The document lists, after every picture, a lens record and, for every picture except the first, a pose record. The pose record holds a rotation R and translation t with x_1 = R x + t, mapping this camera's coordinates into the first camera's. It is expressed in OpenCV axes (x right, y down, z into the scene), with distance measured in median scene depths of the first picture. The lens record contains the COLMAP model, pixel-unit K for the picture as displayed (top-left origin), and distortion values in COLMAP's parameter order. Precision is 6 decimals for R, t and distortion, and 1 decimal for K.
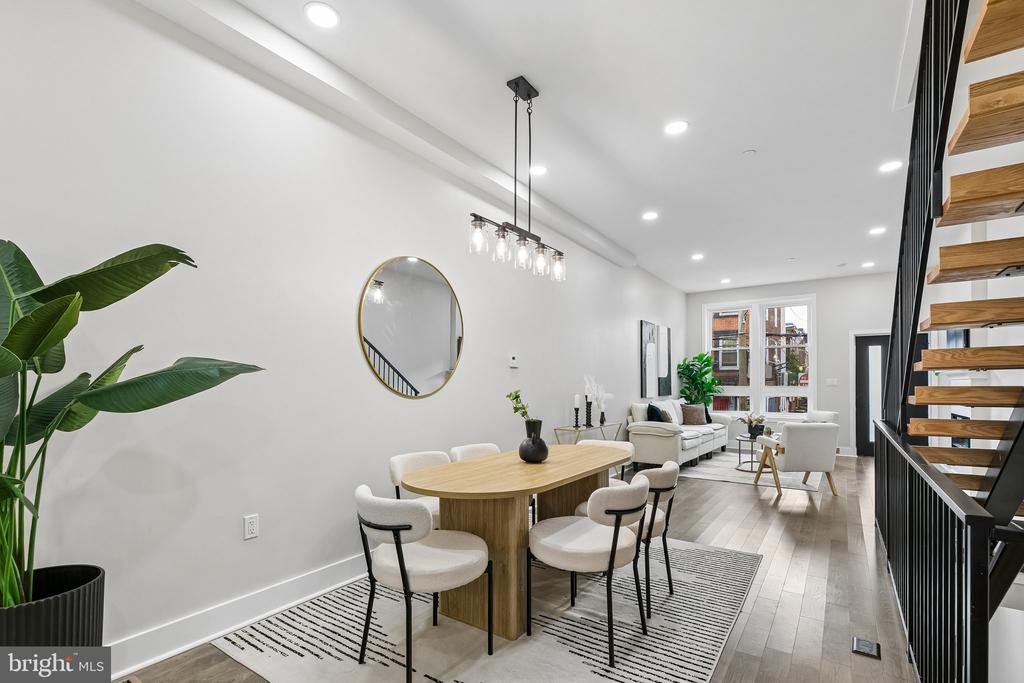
lens RADIAL K [[469.1, 0, 529.0], [0, 469.1, 377.1], [0, 0, 1]] dist [0.003634, -0.000395]
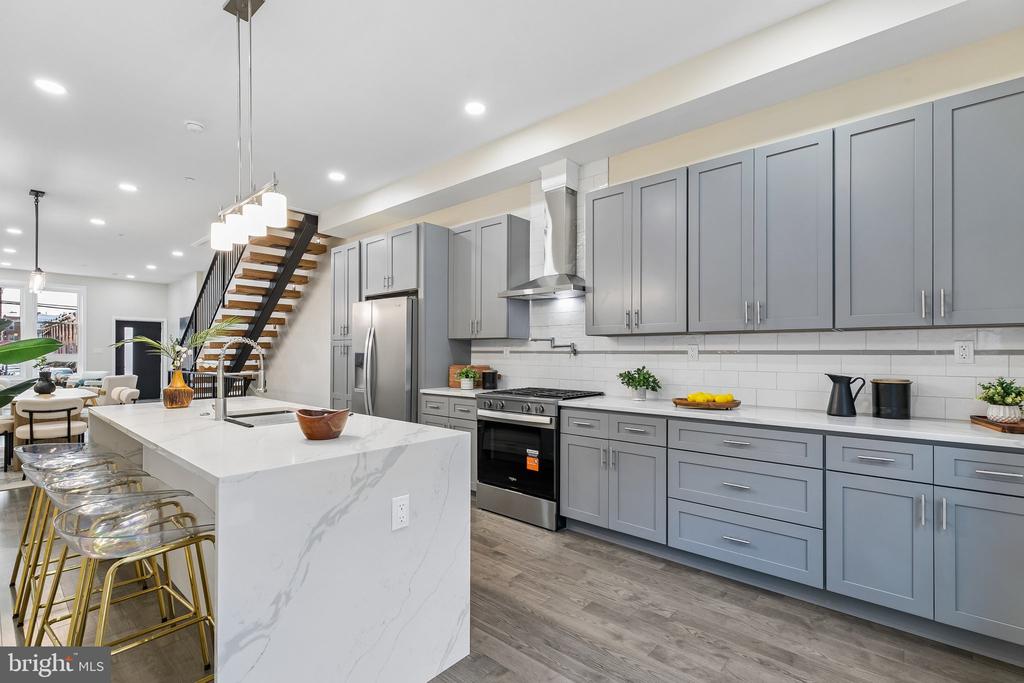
lens RADIAL K [[469.1, 0, 517.7], [0, 469.1, 354.9], [0, 0, 1]] dist [0.003634, -0.000395]
pose [[0.116984, -0.000354, 0.993134, -0.617398], [-0.021596, 0.999763, 0.002901, -0.009209], [-0.992899, -0.021787, 0.116948, -0.419748]]
